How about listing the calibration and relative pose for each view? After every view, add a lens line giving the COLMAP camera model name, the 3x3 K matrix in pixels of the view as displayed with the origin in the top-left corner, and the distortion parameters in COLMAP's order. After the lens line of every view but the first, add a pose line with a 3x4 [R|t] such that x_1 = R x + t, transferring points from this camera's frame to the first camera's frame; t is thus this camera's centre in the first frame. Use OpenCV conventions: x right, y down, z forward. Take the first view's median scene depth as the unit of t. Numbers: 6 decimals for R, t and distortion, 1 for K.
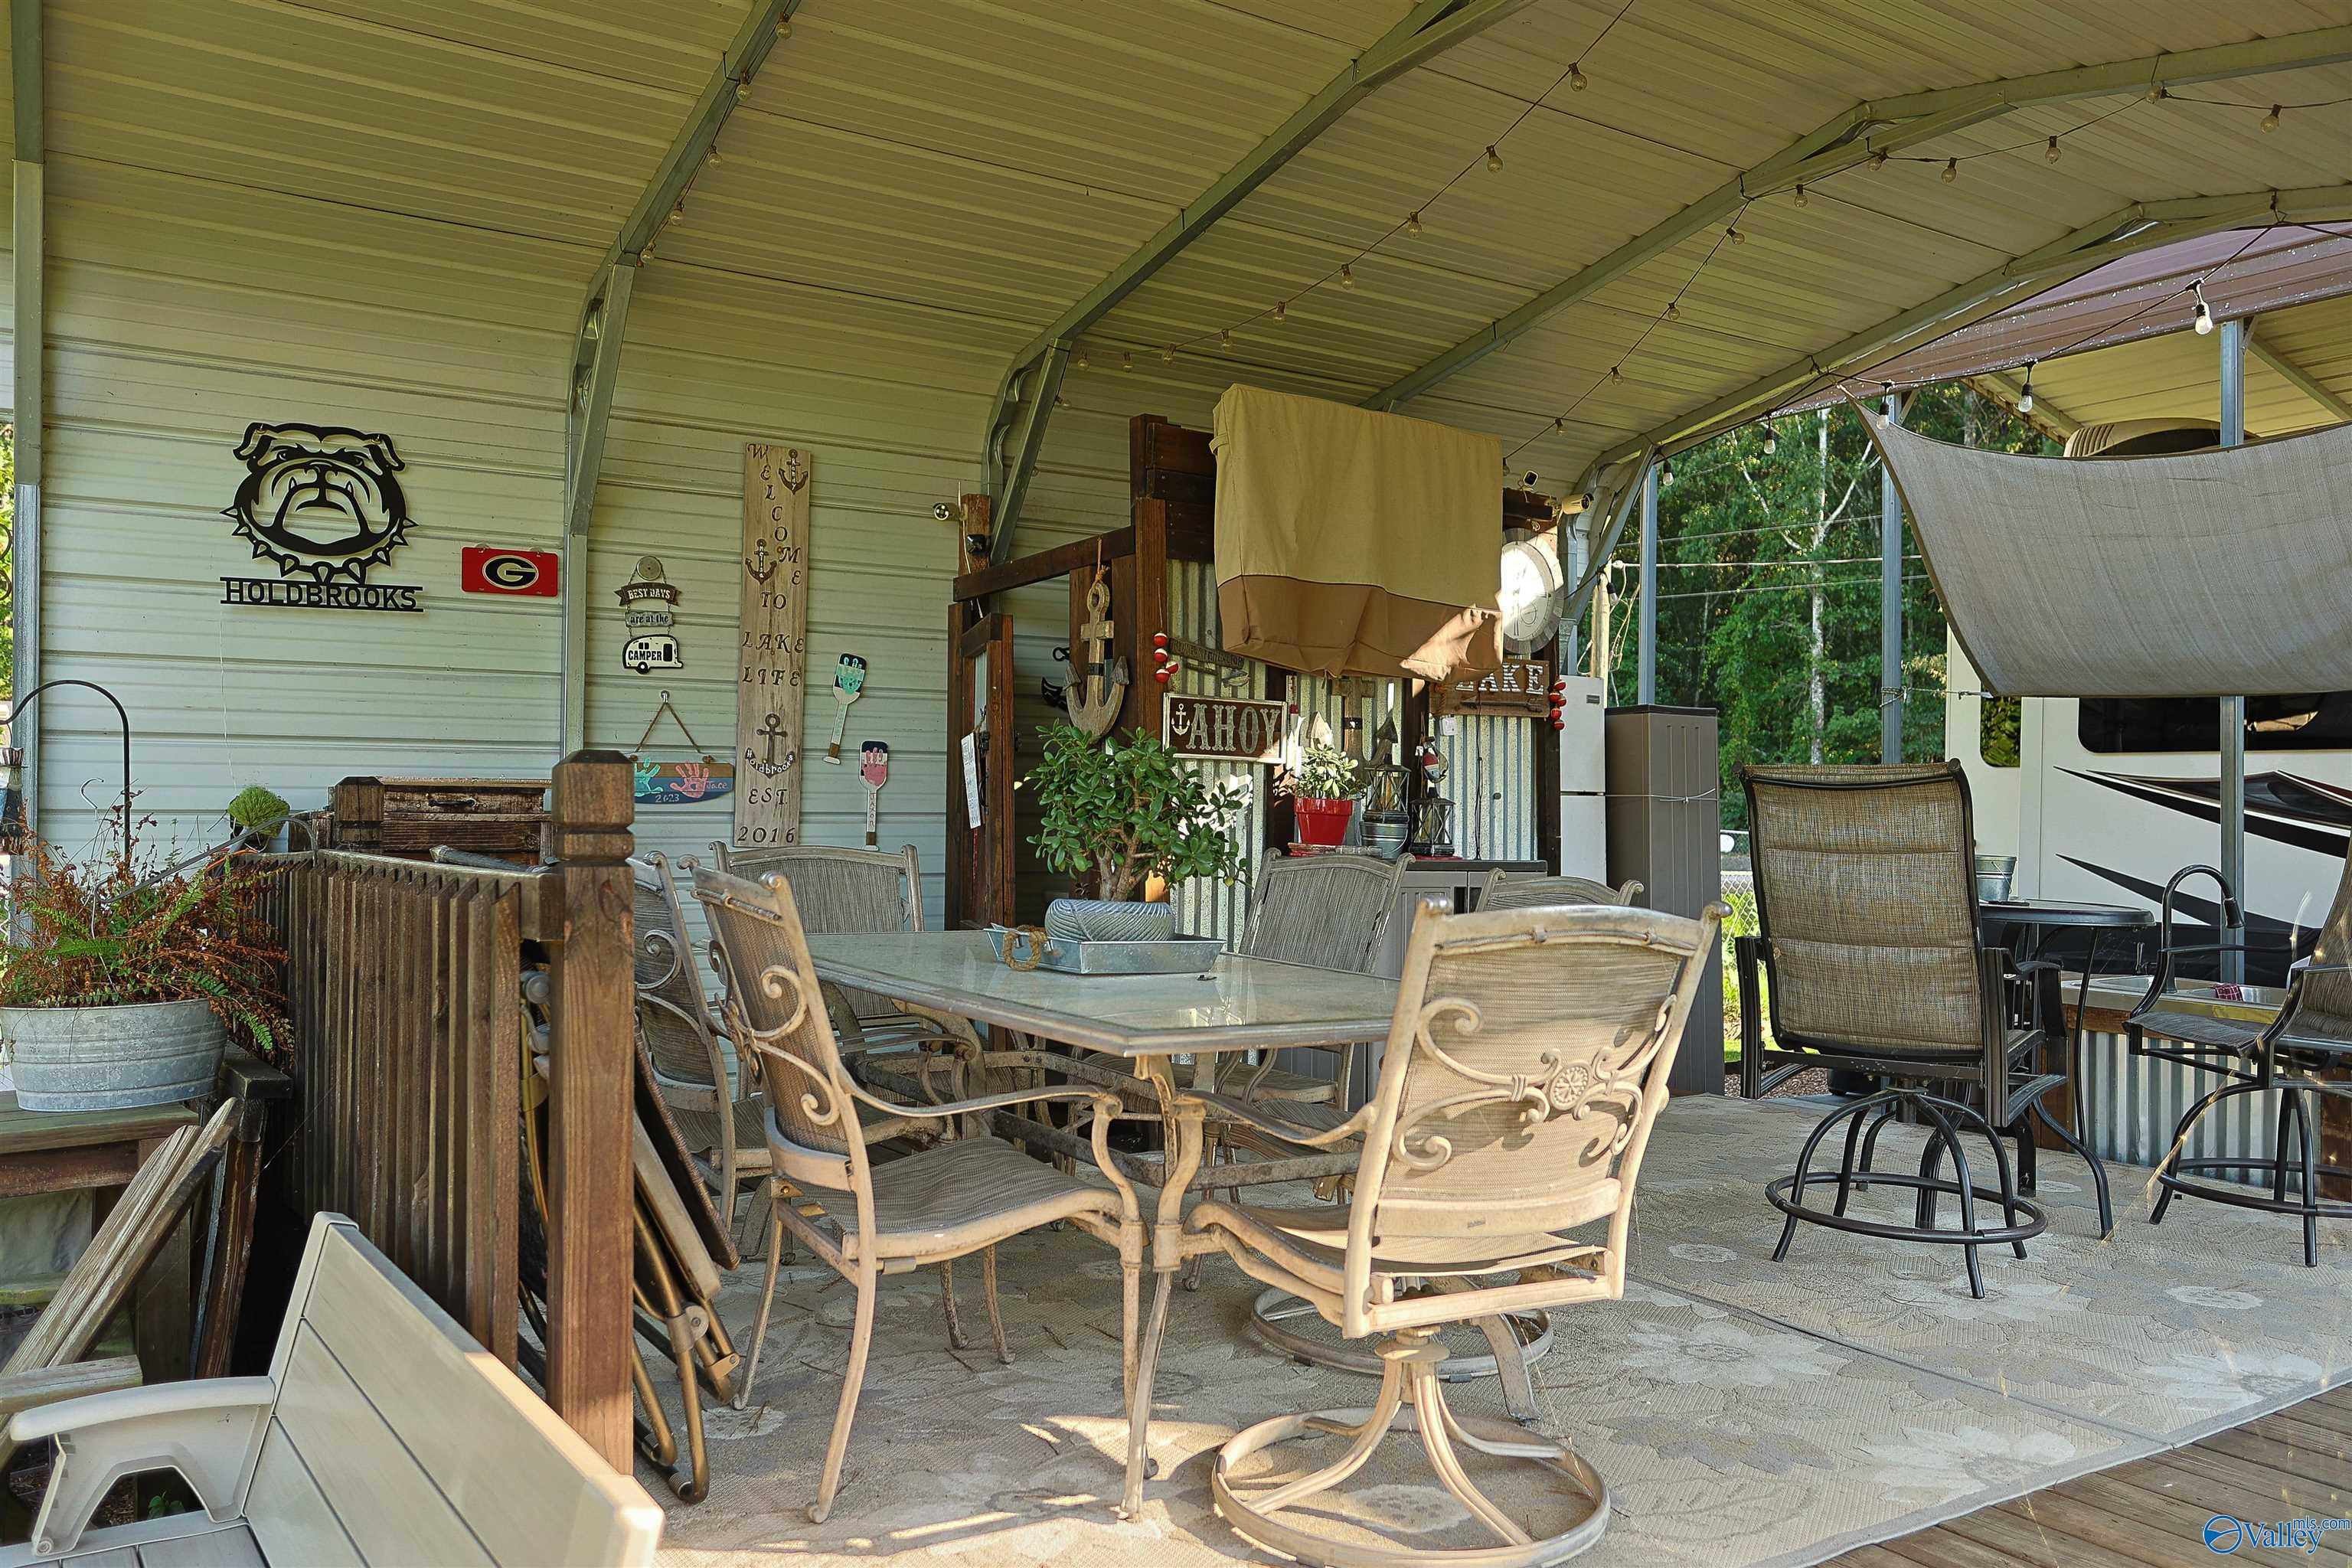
lens RADIAL K [[1748.0, 0, 1207.2], [0, 1748.0, 790.1], [0, 0, 1]] dist [-0.004840, -0.002193]
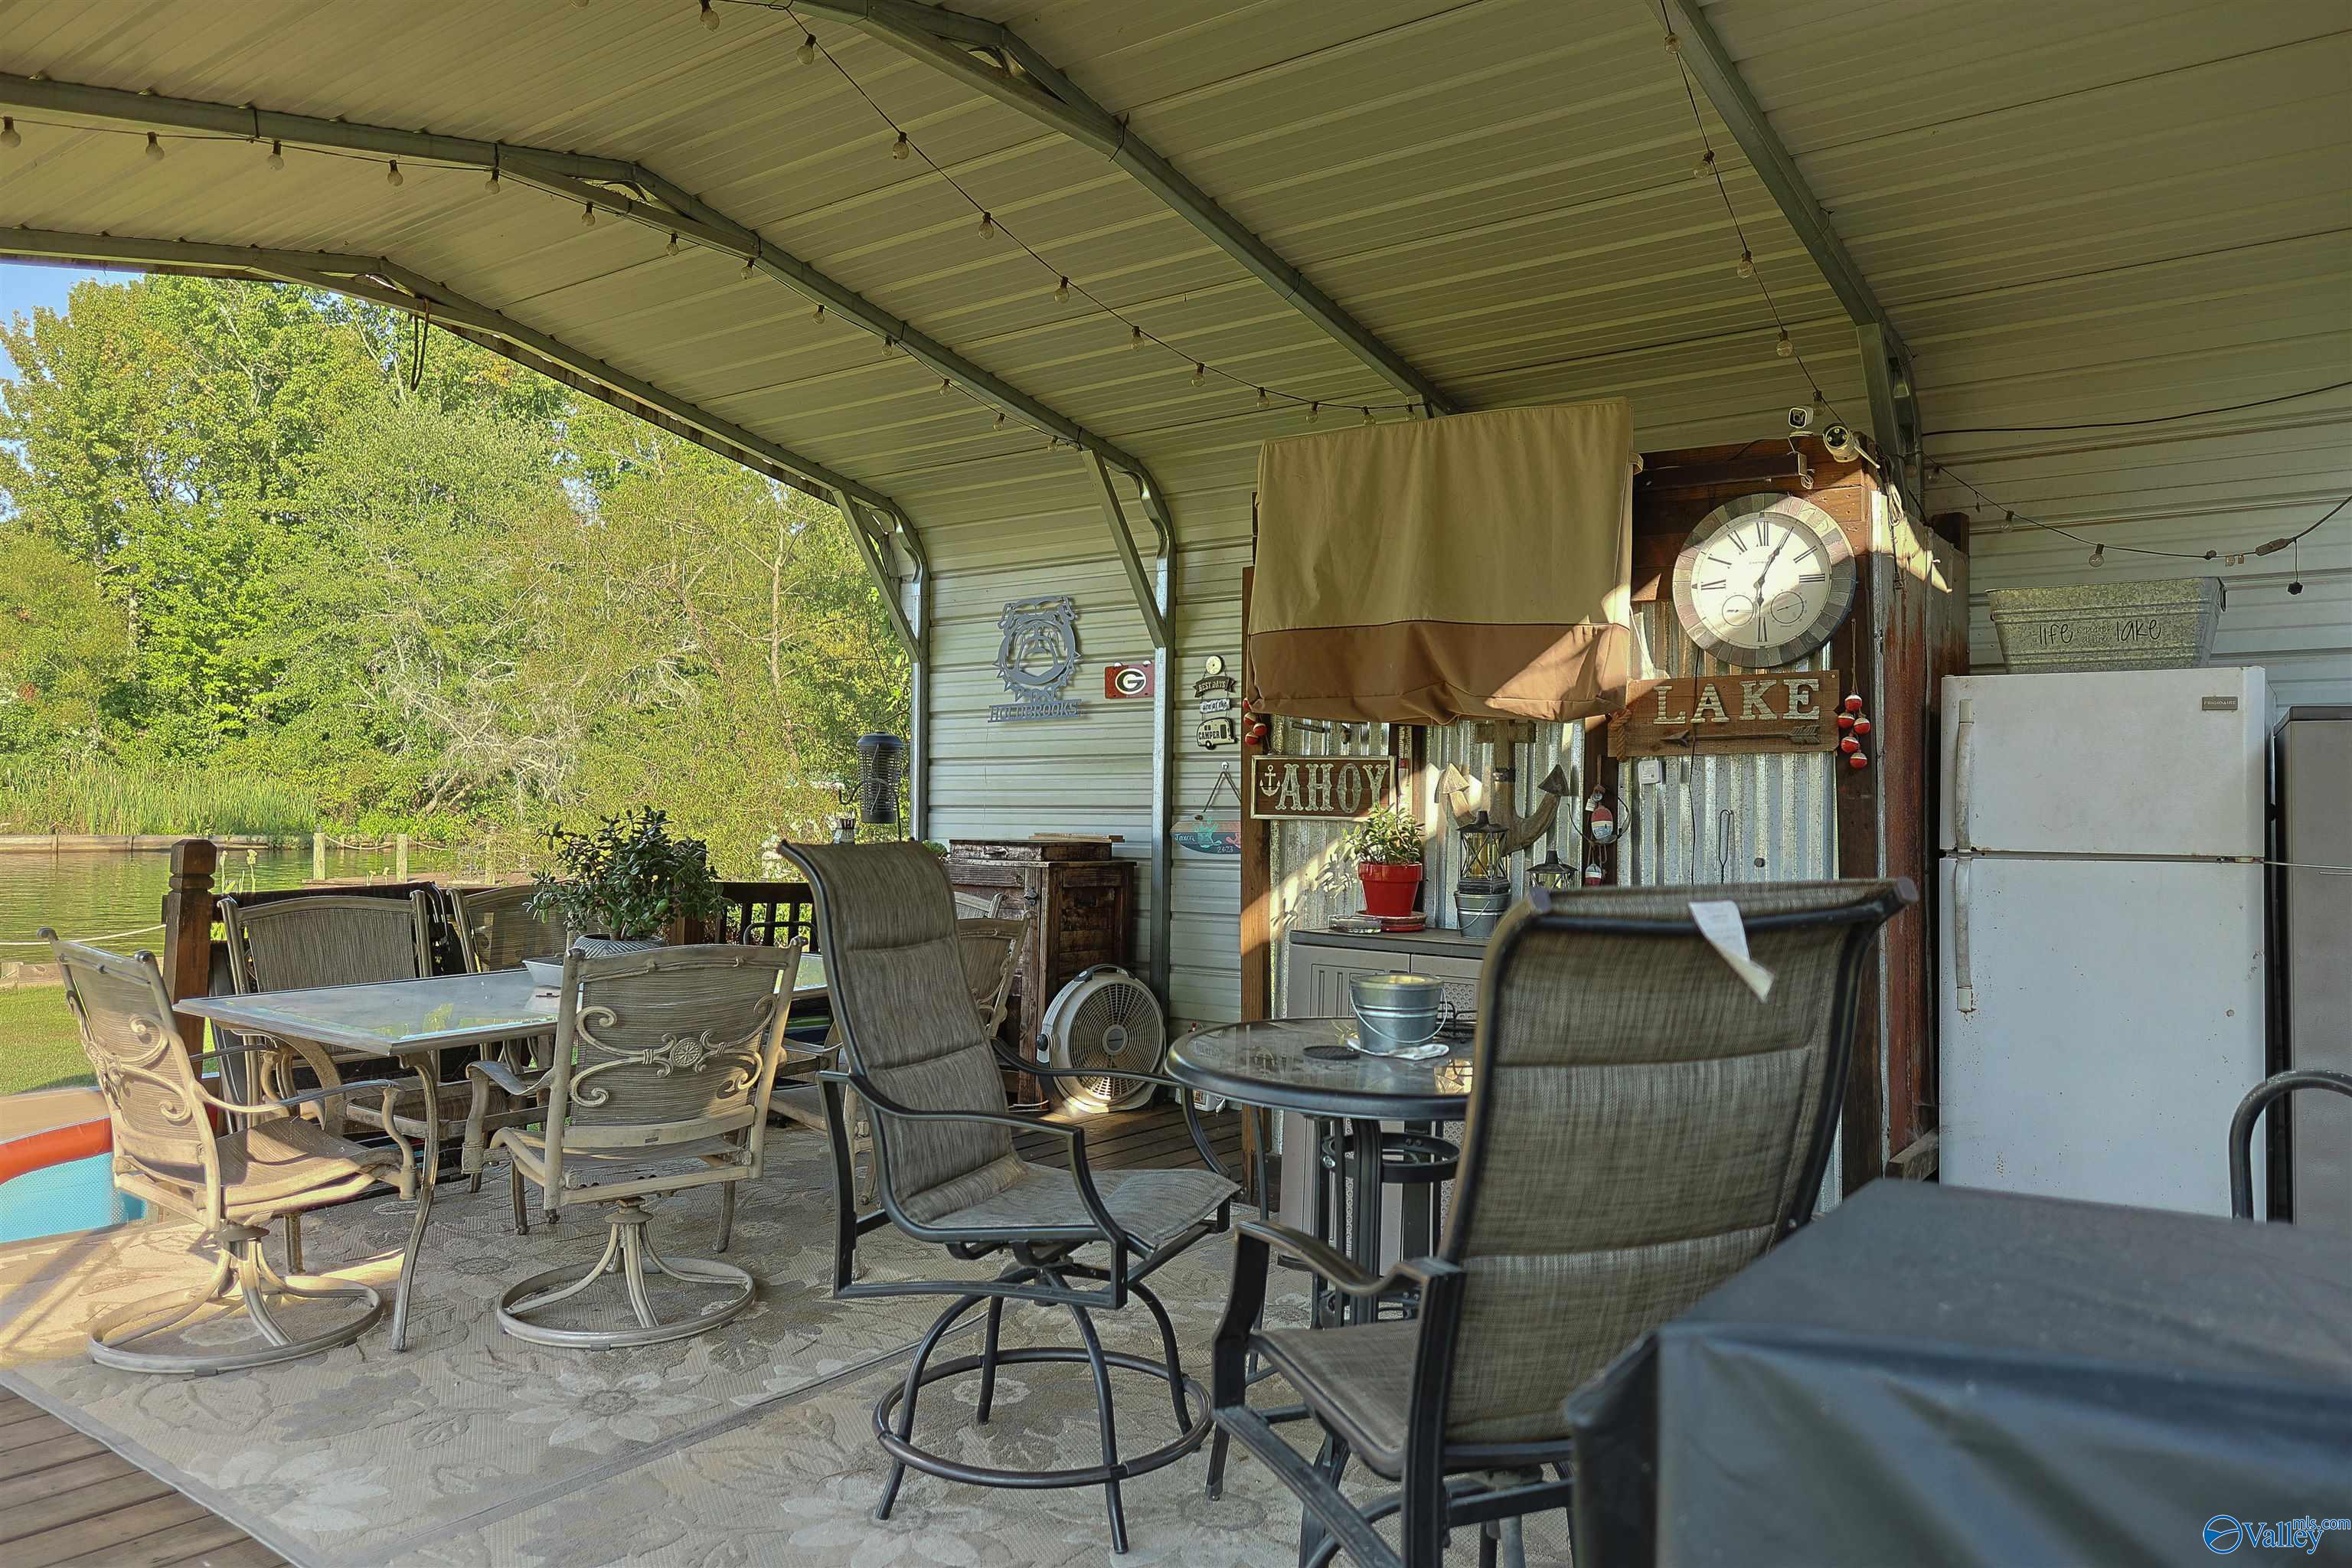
lens RADIAL K [[1676.2, 0, 1170.0], [0, 1676.2, 784.7], [0, 0, 1]] dist [-0.001633, 0.000940]
pose [[0.335676, -0.021012, -0.941743, 0.842073], [0.006187, 0.999779, -0.020102, -0.018551], [0.941957, 0.000921, 0.335731, 0.601824]]
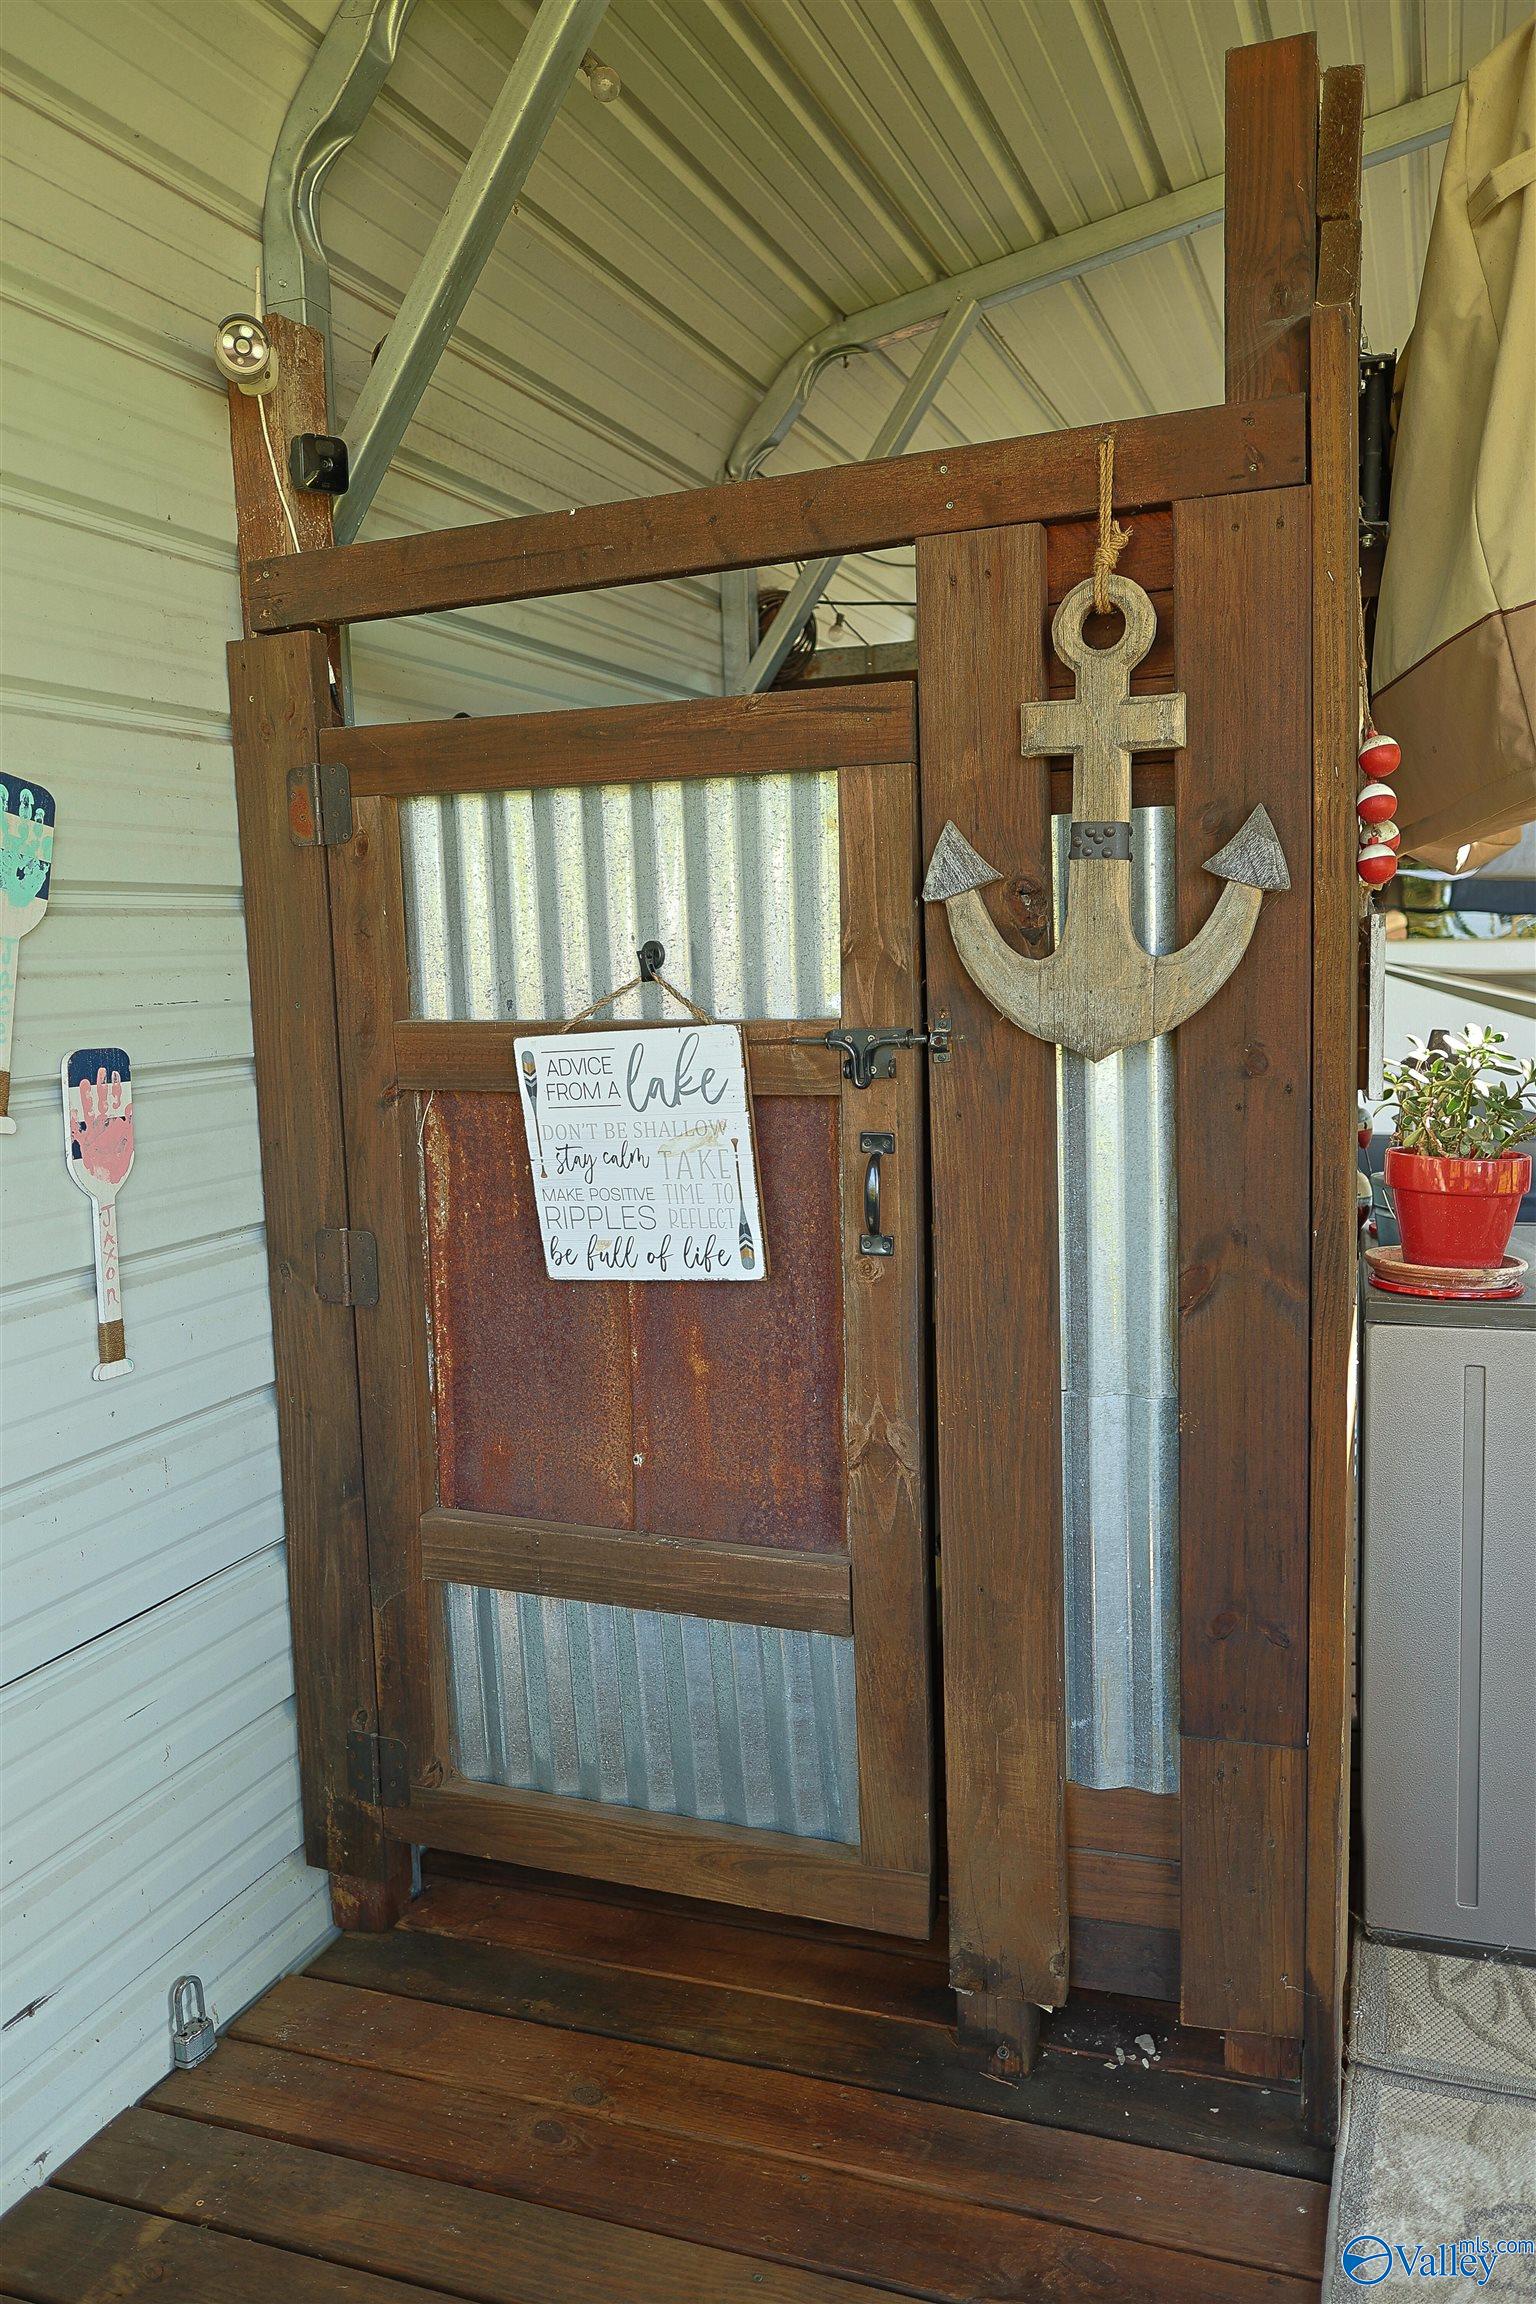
lens RADIAL K [[1643.0, 0, 768.0], [0, 1643.0, 1152.0], [0, 0, 1]] dist [-0.000903, -0.000297]
pose [[0.823357, -0.089882, 0.560361, -0.295589], [0.024699, 0.992119, 0.122844, -0.049178], [-0.566986, -0.087304, 0.819088, 0.761378]]
